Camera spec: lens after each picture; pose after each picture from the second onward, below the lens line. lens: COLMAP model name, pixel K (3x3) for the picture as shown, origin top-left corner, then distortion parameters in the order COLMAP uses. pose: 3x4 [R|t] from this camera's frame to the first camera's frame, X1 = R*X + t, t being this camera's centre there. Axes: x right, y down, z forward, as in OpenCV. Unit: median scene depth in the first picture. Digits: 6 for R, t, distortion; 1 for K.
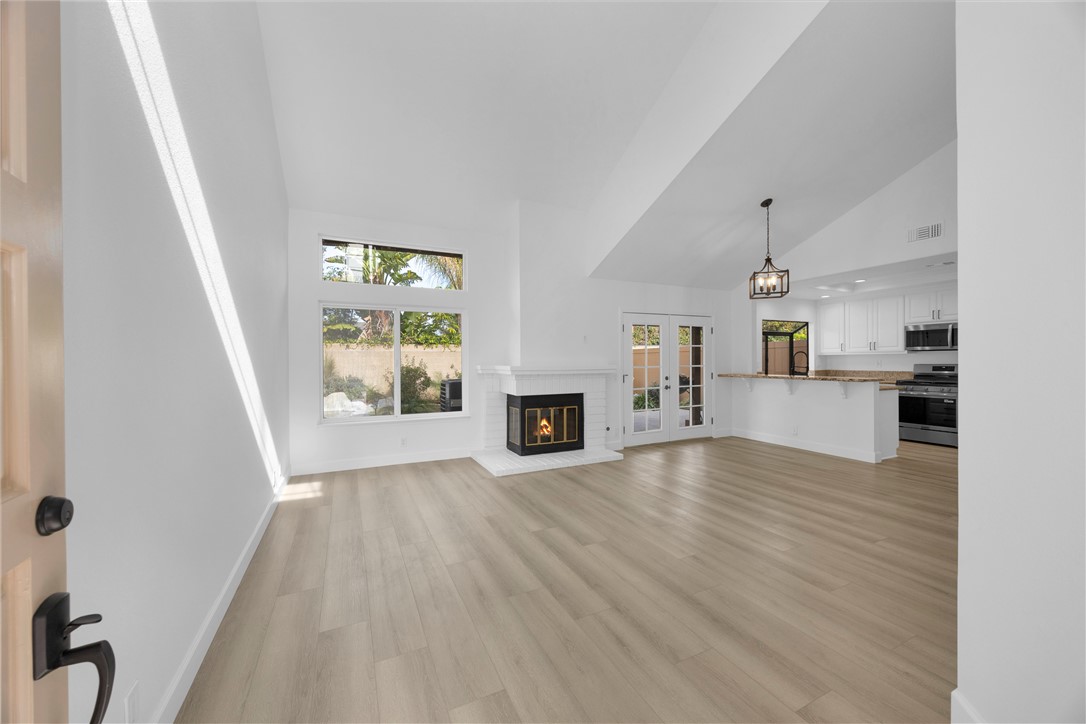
lens RADIAL K [[408.7, 0, 541.2], [0, 408.7, 360.6], [0, 0, 1]] dist [-0.010842, 0.000230]
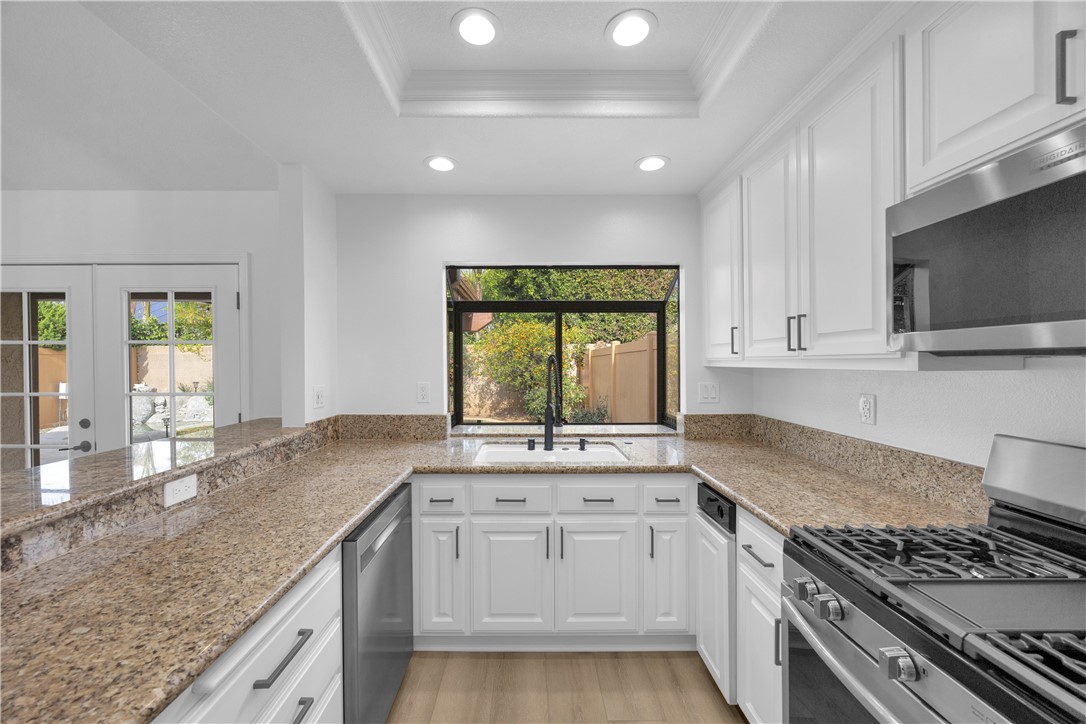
lens RADIAL K [[408.7, 0, 541.2], [0, 408.7, 360.6], [0, 0, 1]] dist [-0.010842, 0.000230]
pose [[0.904335, 0.004665, -0.426797, 1.167647], [-0.005276, 0.999986, -0.000250, -0.028828], [0.426790, 0.002477, 0.904347, 1.090859]]
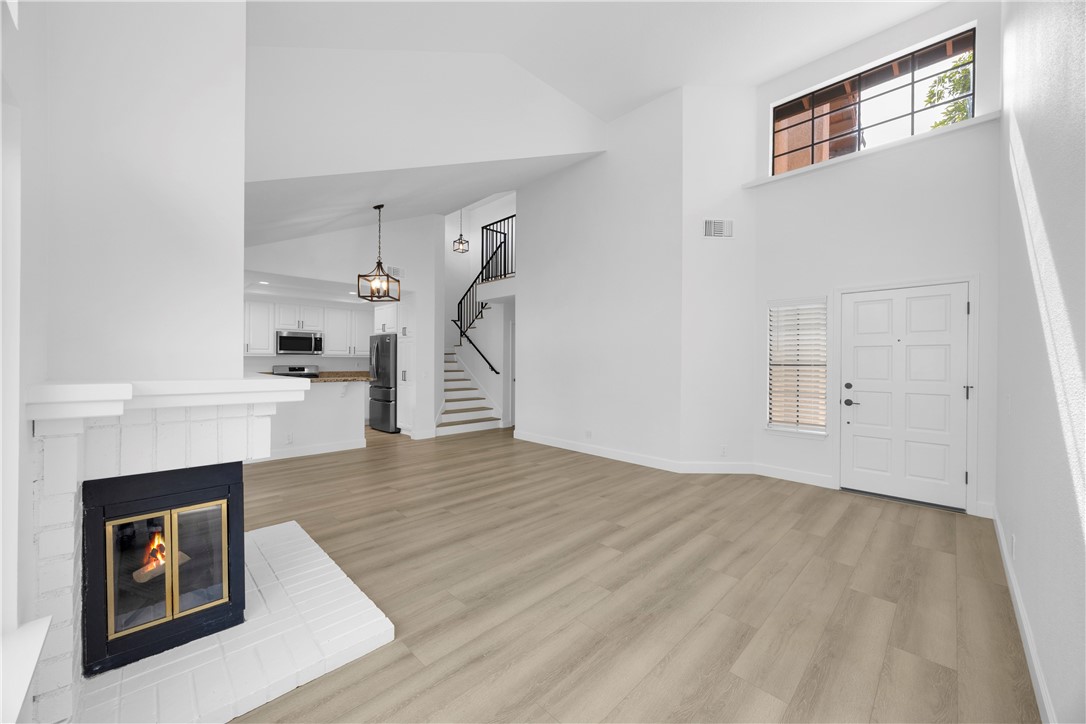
lens RADIAL K [[408.7, 0, 541.2], [0, 408.7, 360.6], [0, 0, 1]] dist [-0.010842, 0.000230]
pose [[-0.327328, 0.003453, 0.944904, -0.521188], [0.000715, 0.999994, -0.003406, -0.001865], [-0.944911, -0.000440, -0.327328, 0.931740]]
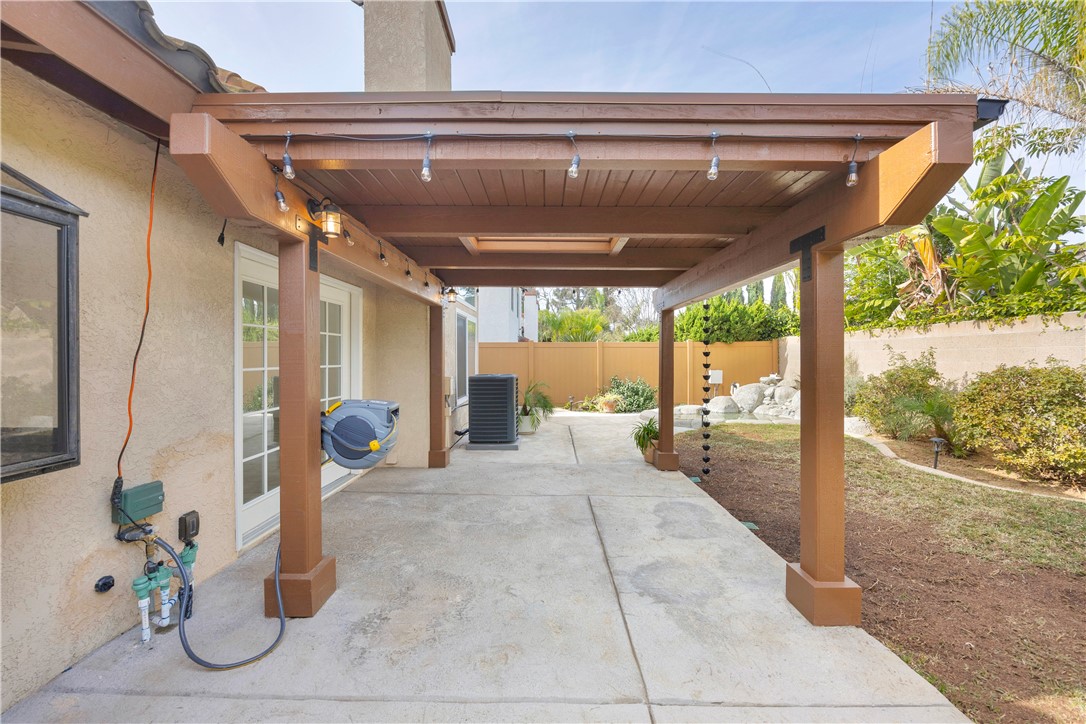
lens RADIAL K [[408.7, 0, 541.2], [0, 408.7, 360.6], [0, 0, 1]] dist [-0.010842, 0.000230]
pose [[-0.435711, 0.011277, -0.900016, 0.846079], [-0.002864, 0.999899, 0.013914, 0.003846], [0.900082, 0.008640, -0.435635, 1.956900]]
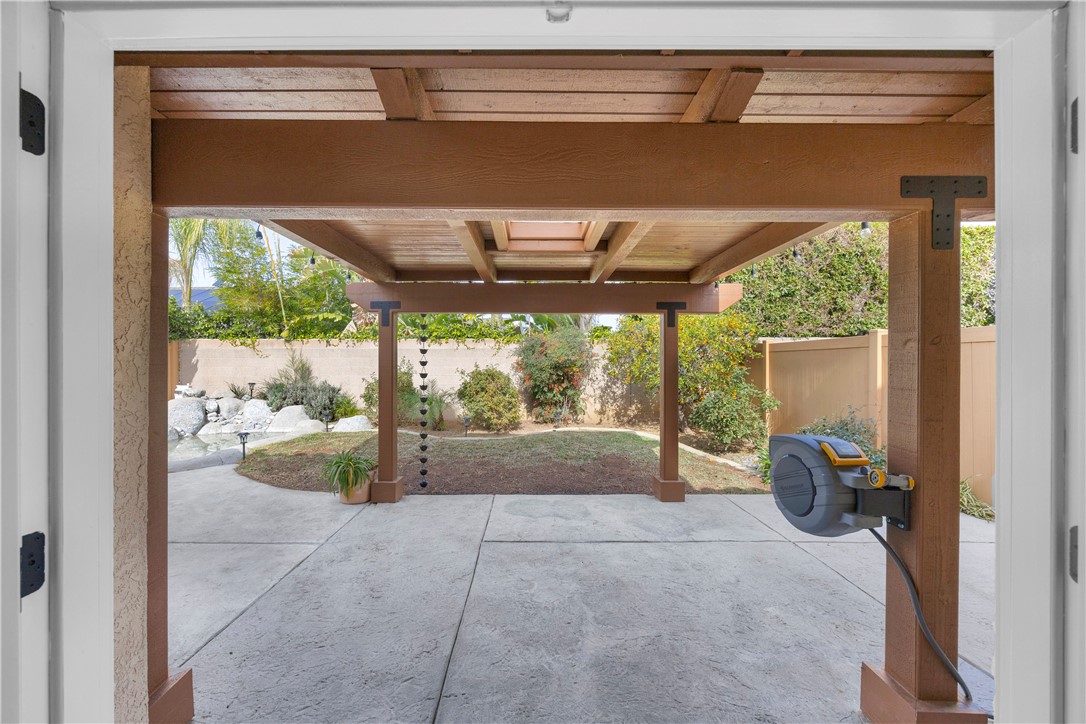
lens RADIAL K [[408.7, 0, 541.2], [0, 408.7, 360.6], [0, 0, 1]] dist [-0.010842, 0.000230]
pose [[0.905335, 0.002809, -0.424688, 0.464807], [-0.005548, 0.999971, -0.005214, -0.000653], [0.424661, 0.007076, 0.905325, 1.199668]]
